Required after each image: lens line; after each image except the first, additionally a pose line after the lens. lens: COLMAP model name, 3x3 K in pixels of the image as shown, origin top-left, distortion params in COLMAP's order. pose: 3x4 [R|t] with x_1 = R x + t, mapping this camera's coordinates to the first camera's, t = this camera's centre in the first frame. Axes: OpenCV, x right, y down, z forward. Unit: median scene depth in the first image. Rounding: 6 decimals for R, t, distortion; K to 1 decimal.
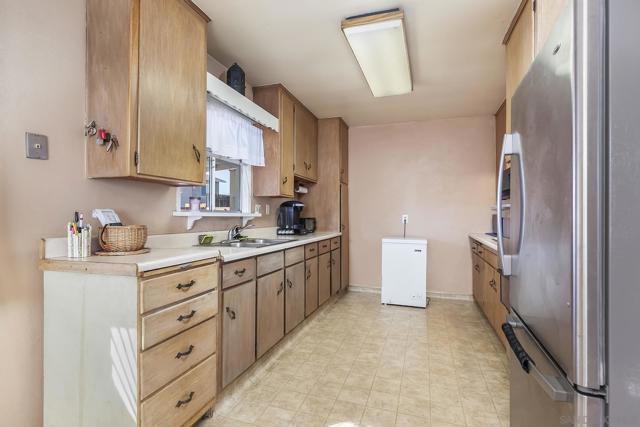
lens RADIAL K [[310.1, 0, 322.6], [0, 310.1, 211.9], [0, 0, 1]] dist [-0.002403, 0.000134]
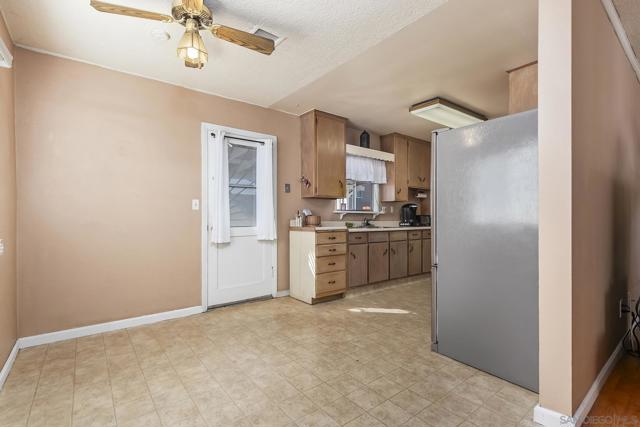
lens RADIAL K [[291.5, 0, 318.6], [0, 291.5, 214.8], [0, 0, 1]] dist [0.001272, 0.000147]
pose [[0.834967, -0.003582, -0.550289, 0.528718], [0.005511, 0.999983, 0.001852, 0.023195], [0.550273, -0.004579, 0.834972, -0.719486]]
